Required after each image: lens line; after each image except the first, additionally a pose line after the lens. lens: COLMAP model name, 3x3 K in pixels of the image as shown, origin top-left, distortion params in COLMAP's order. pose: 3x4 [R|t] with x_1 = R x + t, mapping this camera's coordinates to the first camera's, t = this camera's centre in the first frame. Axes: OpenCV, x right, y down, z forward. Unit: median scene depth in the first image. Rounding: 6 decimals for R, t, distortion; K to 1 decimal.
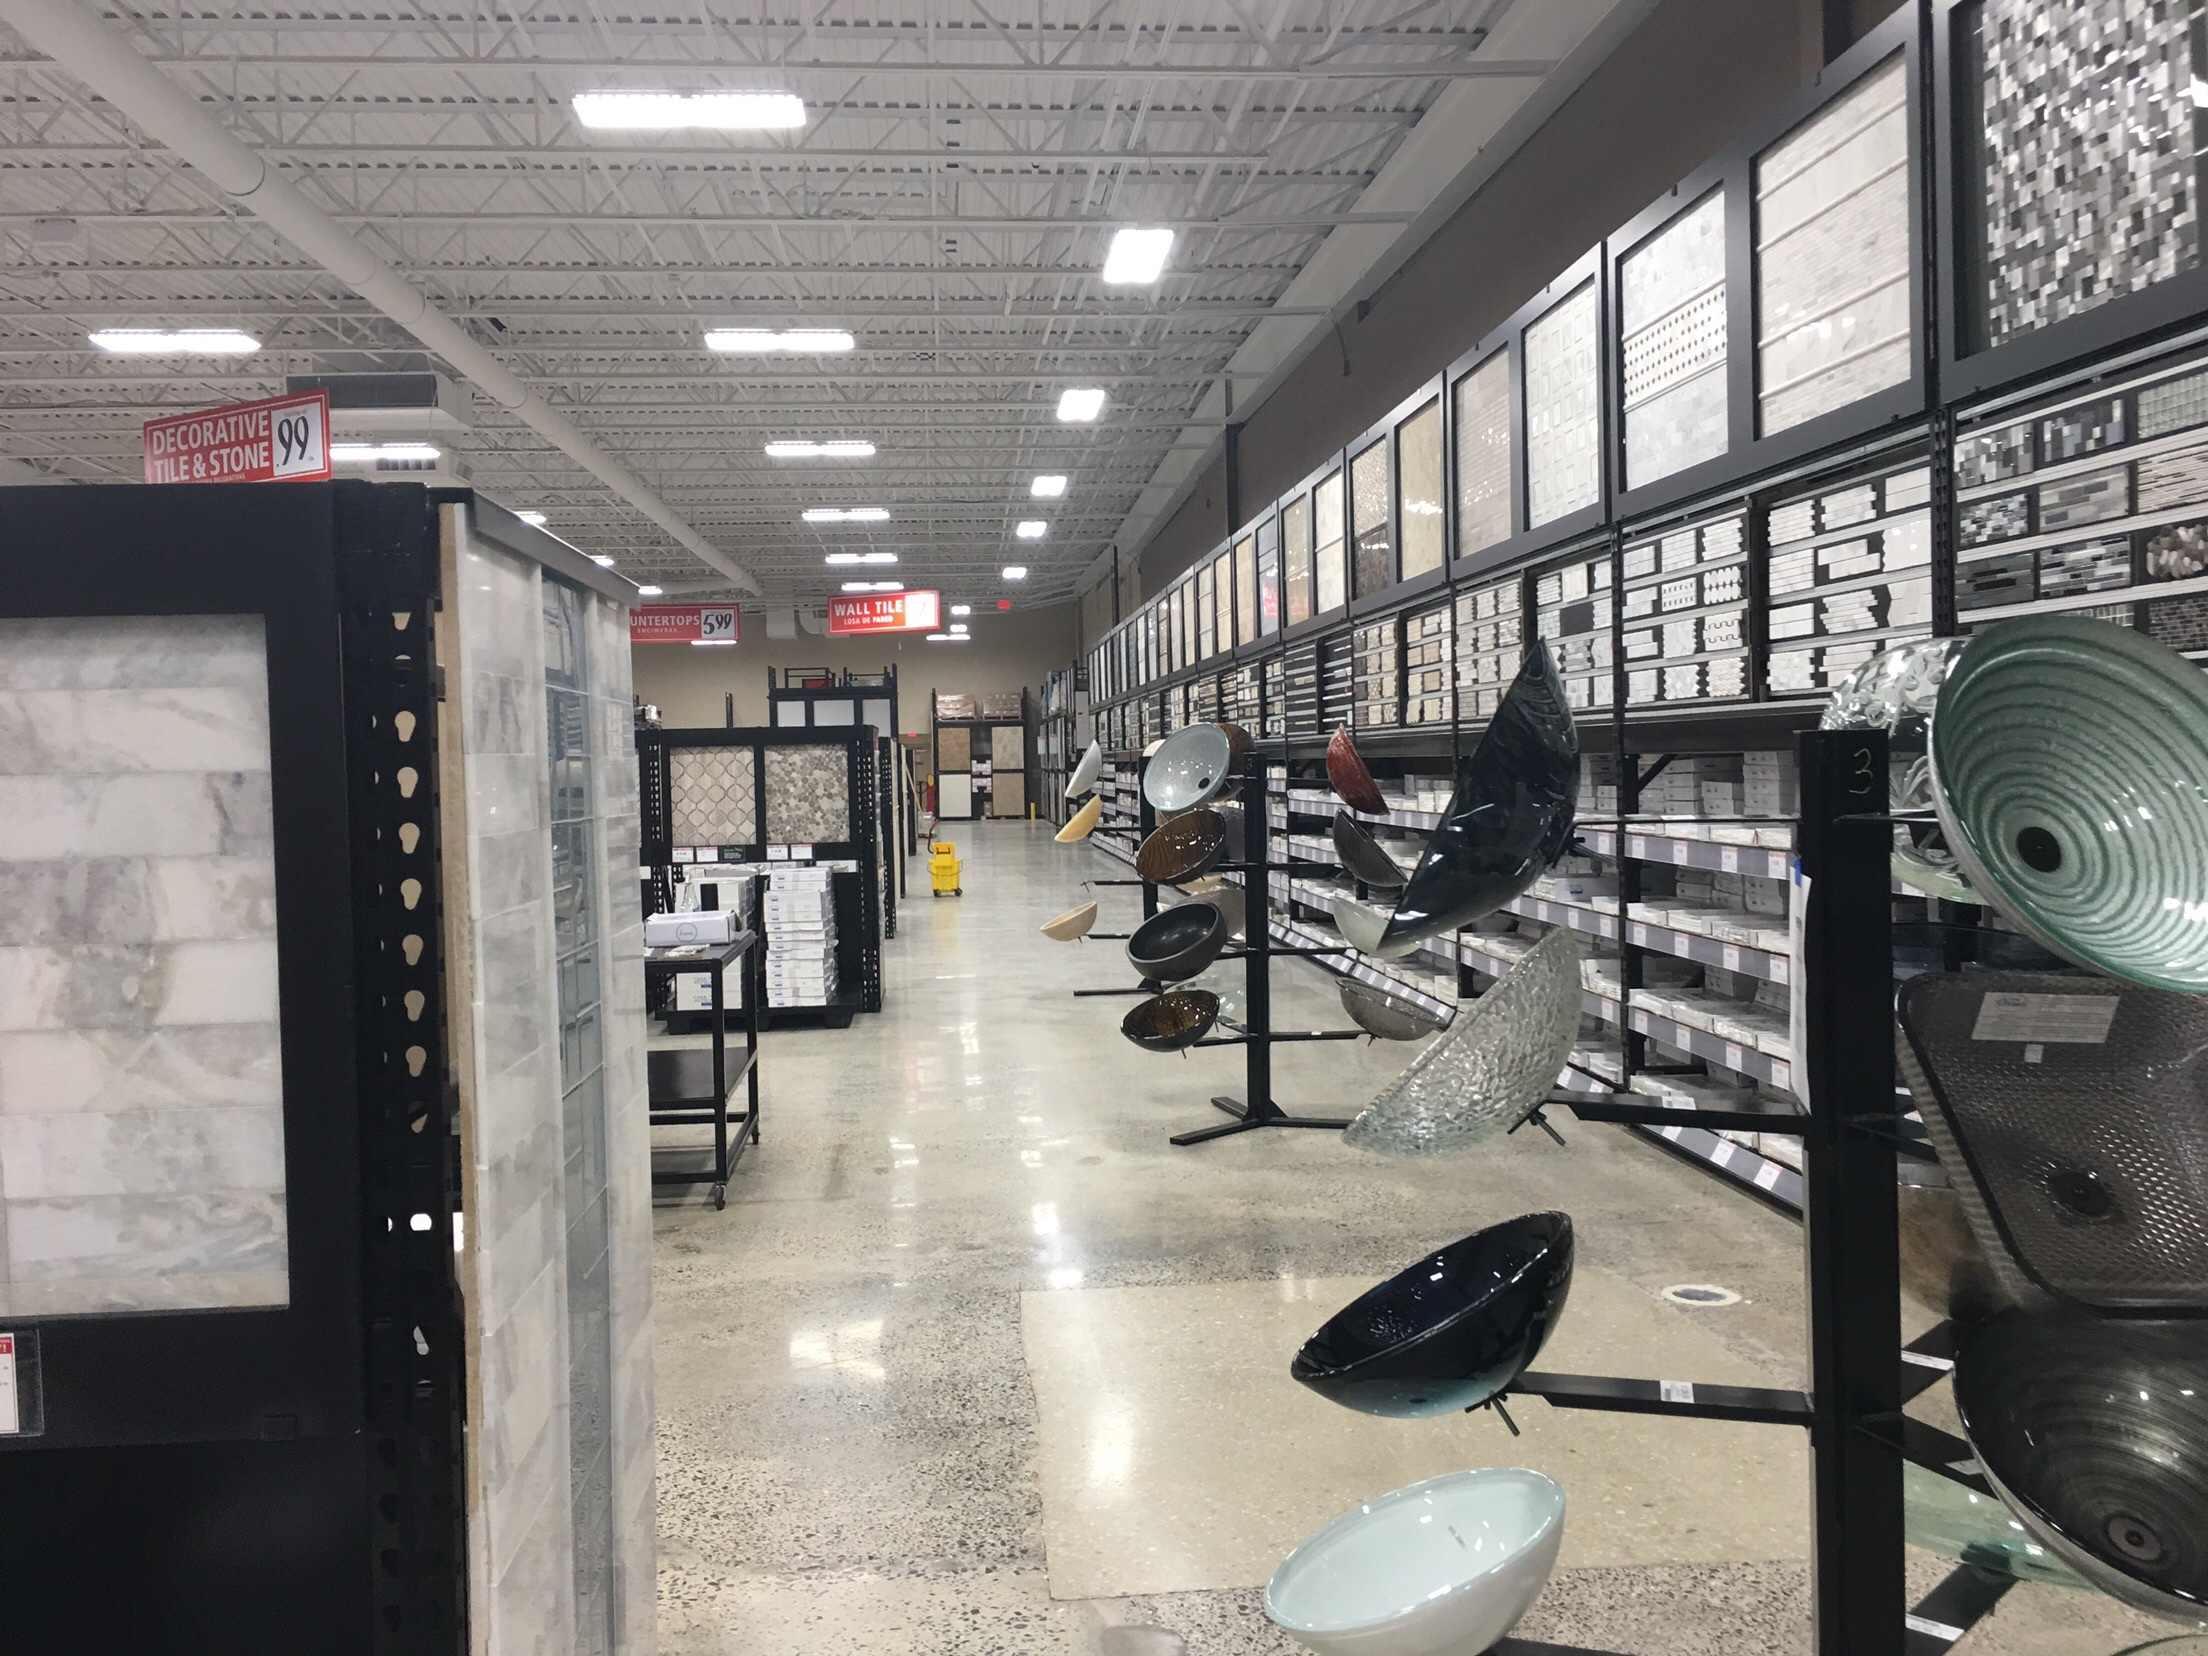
lens RADIAL K [[1881.9, 0, 1104.0], [0, 1881.9, 828.0], [0, 0, 1]] dist [0.094757, -0.097026]
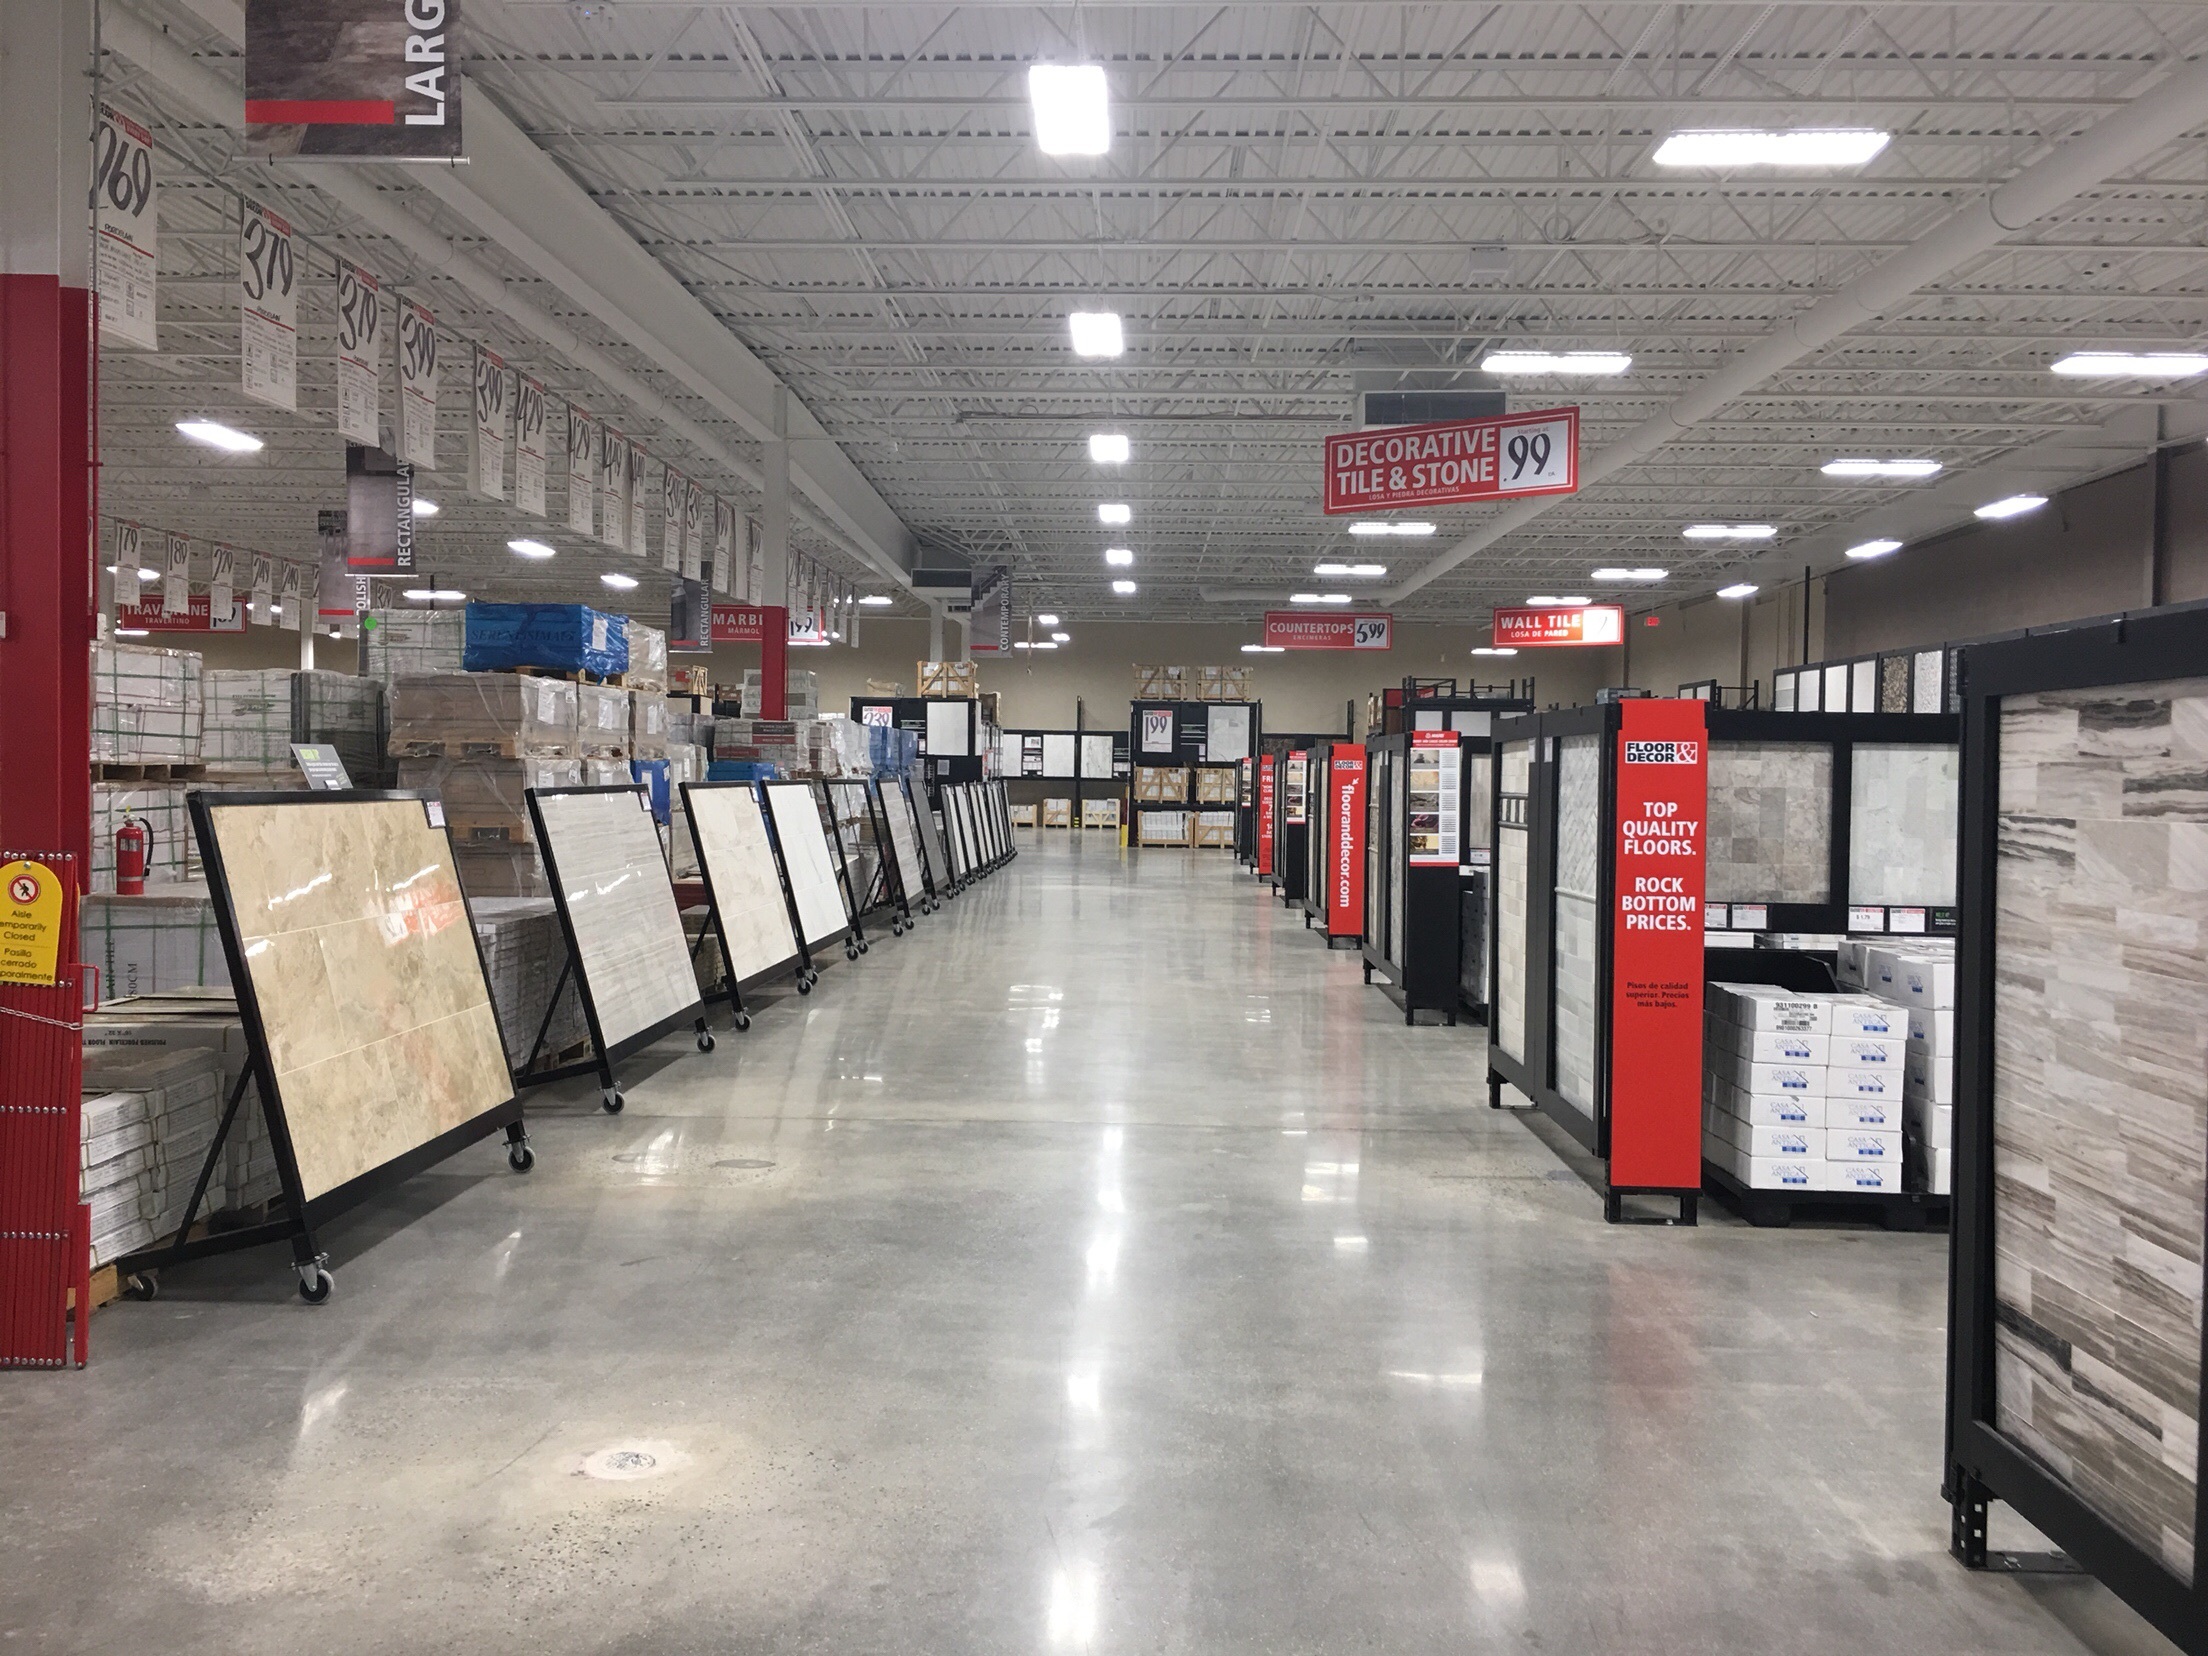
lens RADIAL K [[1849.9, 0, 1102.3], [0, 1849.9, 778.2], [0, 0, 1]] dist [0.030792, 0.002882]
pose [[0.992359, 0.042894, -0.115684, -0.442725], [-0.046296, 0.998566, -0.026887, 0.008919], [0.114365, 0.032037, 0.992922, -0.021352]]
